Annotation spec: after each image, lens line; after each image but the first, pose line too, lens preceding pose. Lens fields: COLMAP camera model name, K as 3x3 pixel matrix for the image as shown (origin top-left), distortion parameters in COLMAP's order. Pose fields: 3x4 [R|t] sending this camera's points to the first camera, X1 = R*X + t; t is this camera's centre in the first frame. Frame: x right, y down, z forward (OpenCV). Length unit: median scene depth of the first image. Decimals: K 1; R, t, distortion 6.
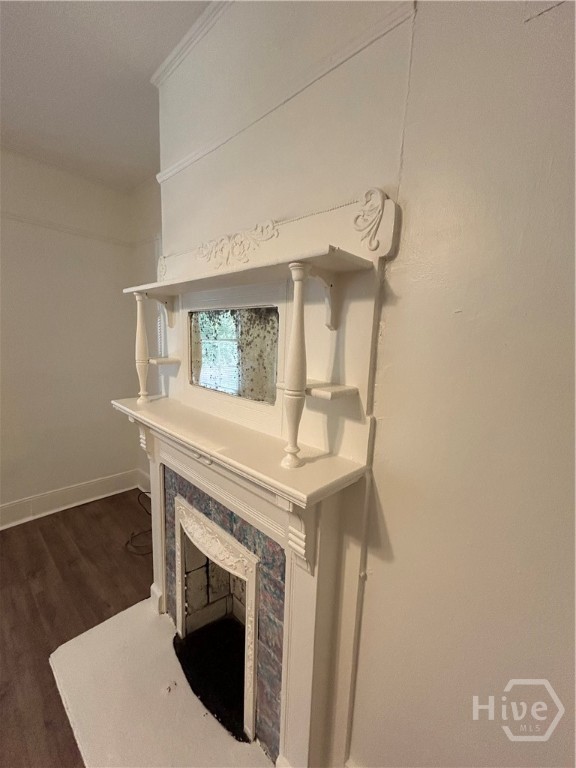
lens RADIAL K [[309.5, 0, 288.7], [0, 309.5, 384.1], [0, 0, 1]] dist [-0.000154, 0.000305]
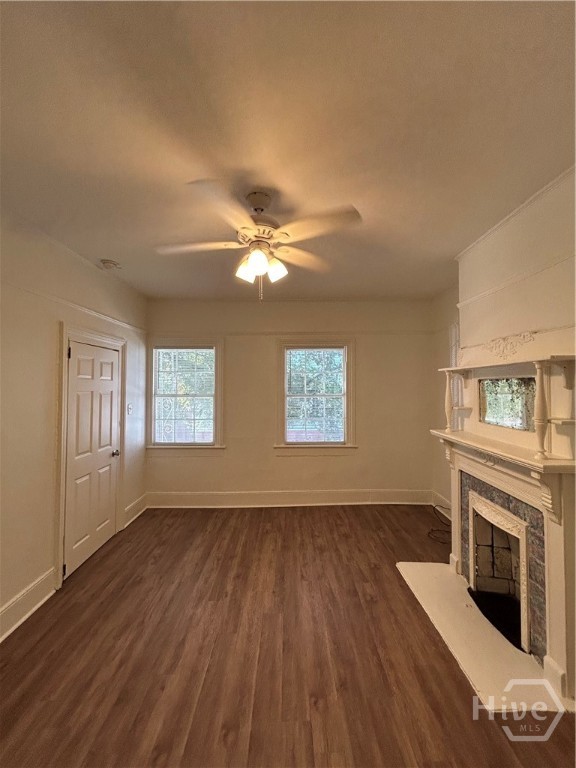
lens RADIAL K [[309.5, 0, 288.6], [0, 309.5, 383.5], [0, 0, 1]] dist [-0.000154, 0.000305]
pose [[0.673430, -0.050029, -0.737556, 0.291806], [-0.078053, 0.987319, -0.138237, 0.134998], [0.735119, 0.150662, 0.660985, -1.124721]]
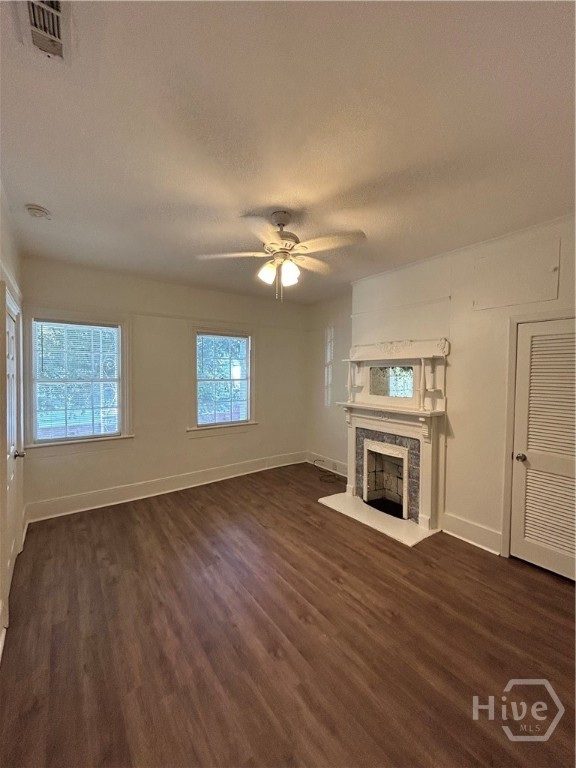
lens RADIAL K [[309.5, 0, 288.0], [0, 309.5, 384.2], [0, 0, 1]] dist [-0.000154, 0.000305]
pose [[0.977469, -0.029353, -0.209030, -0.562546], [0.004635, 0.993029, -0.117775, 0.272617], [0.211030, 0.114153, 0.970791, -2.125520]]
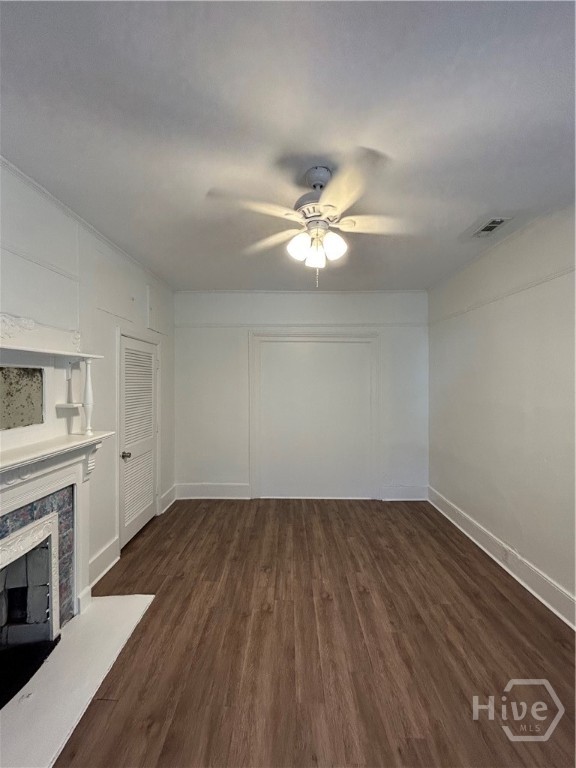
lens RADIAL K [[309.5, 0, 287.4], [0, 309.5, 383.6], [0, 0, 1]] dist [-0.000154, 0.000305]
pose [[-0.665786, -0.046594, 0.744686, -2.100387], [0.084410, 0.986938, 0.137218, -0.257086], [-0.741352, 0.154216, -0.653157, 0.999583]]
